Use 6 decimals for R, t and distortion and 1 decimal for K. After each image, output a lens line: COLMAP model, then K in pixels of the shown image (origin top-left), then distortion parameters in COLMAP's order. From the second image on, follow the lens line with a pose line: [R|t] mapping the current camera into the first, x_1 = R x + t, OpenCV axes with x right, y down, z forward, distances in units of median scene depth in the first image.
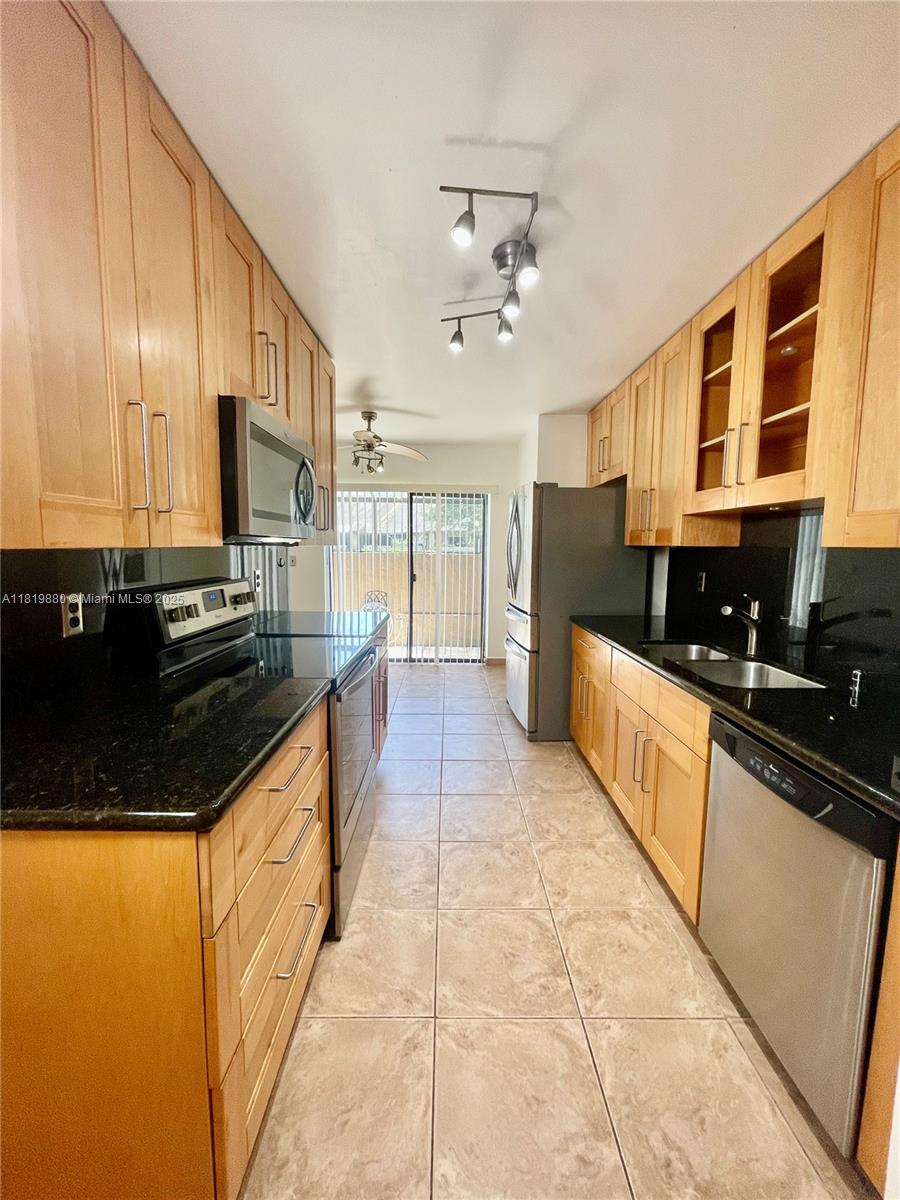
lens RADIAL K [[483.1, 0, 454.5], [0, 483.1, 595.9], [0, 0, 1]] dist [-0.004577, 0.001693]
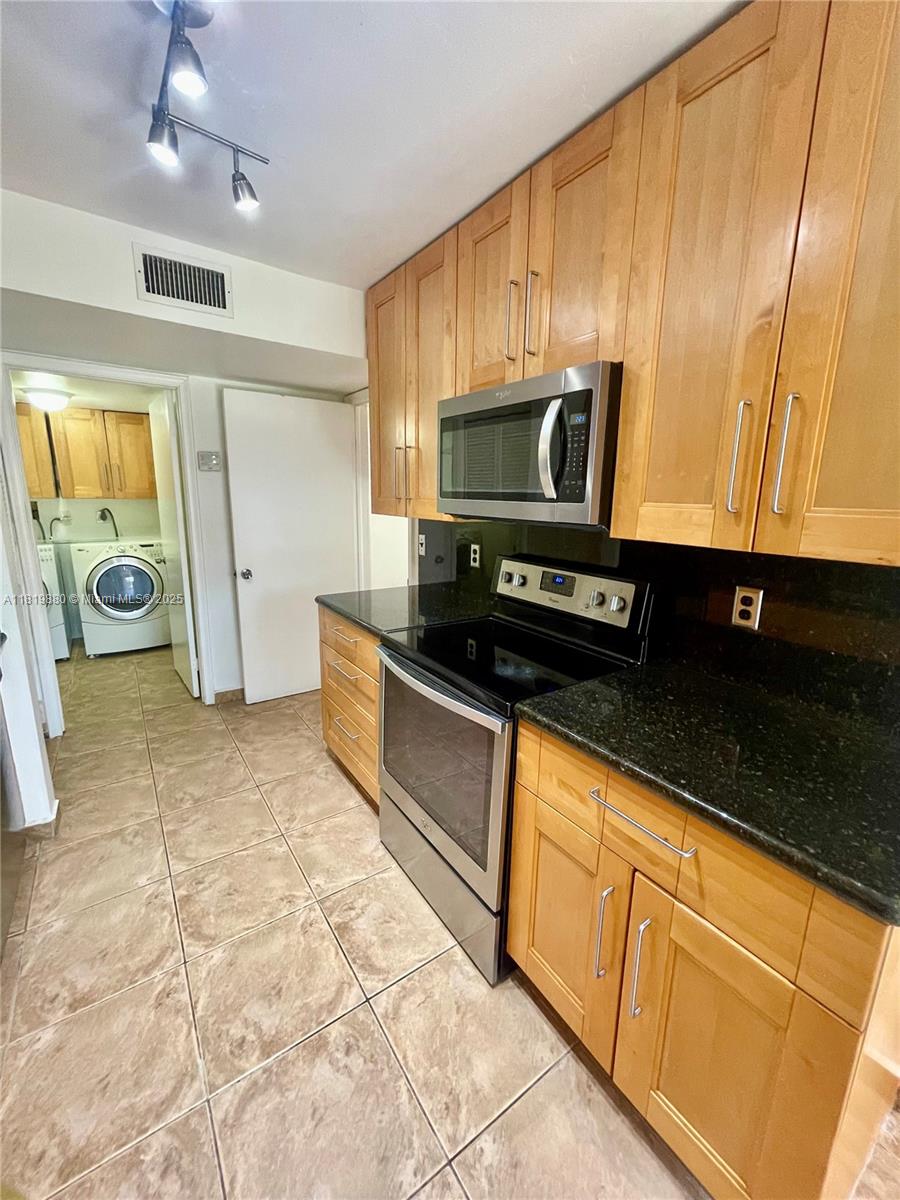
lens RADIAL K [[483.1, 0, 452.8], [0, 483.1, 595.2], [0, 0, 1]] dist [-0.004577, 0.001693]
pose [[-0.826551, 0.084864, -0.556428, 0.198456], [-0.089986, 0.955930, 0.279464, -0.203459], [0.555623, 0.281062, -0.782488, 1.523005]]
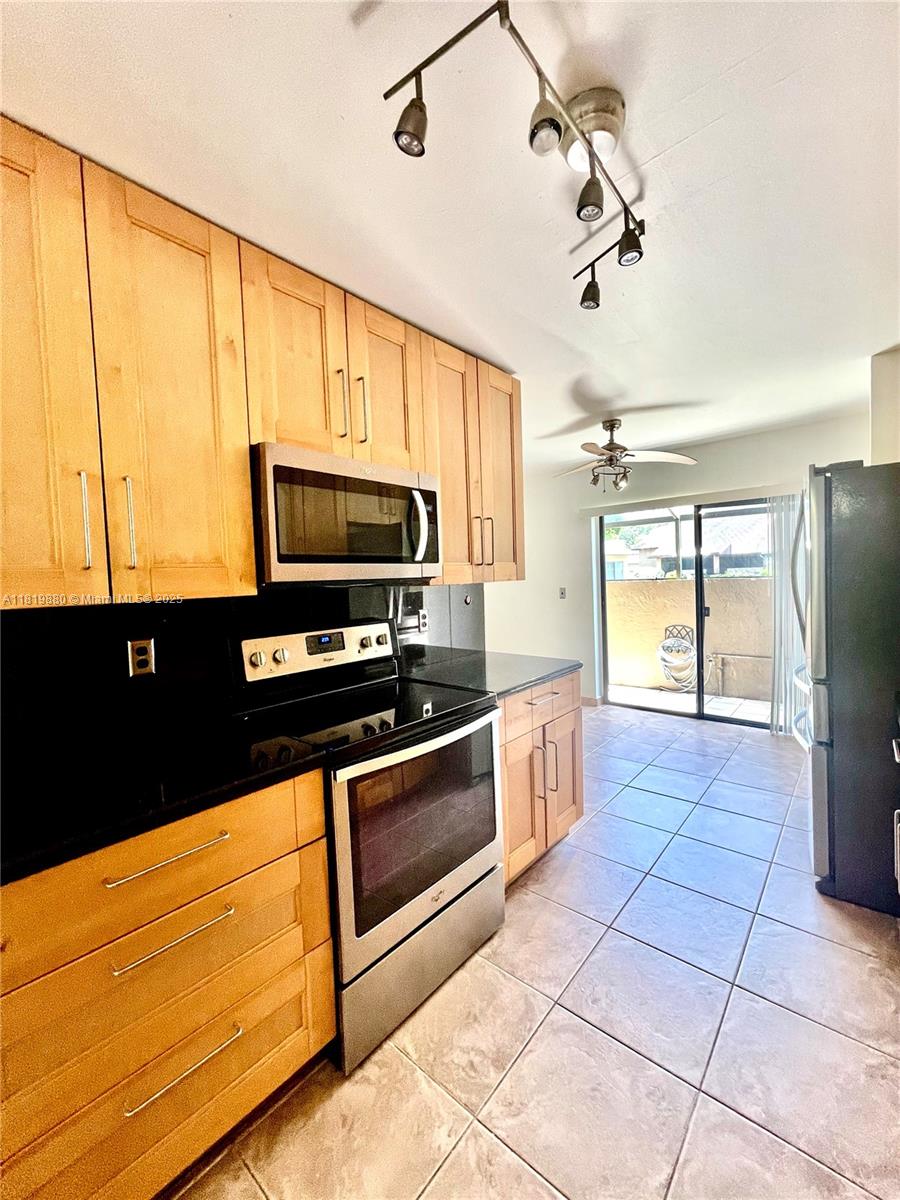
lens RADIAL K [[483.1, 0, 454.8], [0, 483.1, 595.9], [0, 0, 1]] dist [-0.004577, 0.001693]
pose [[0.754020, -0.012659, -0.656730, 0.349369], [-0.023754, 0.998635, -0.046523, -0.046301], [0.656422, 0.050679, 0.752690, 0.379178]]
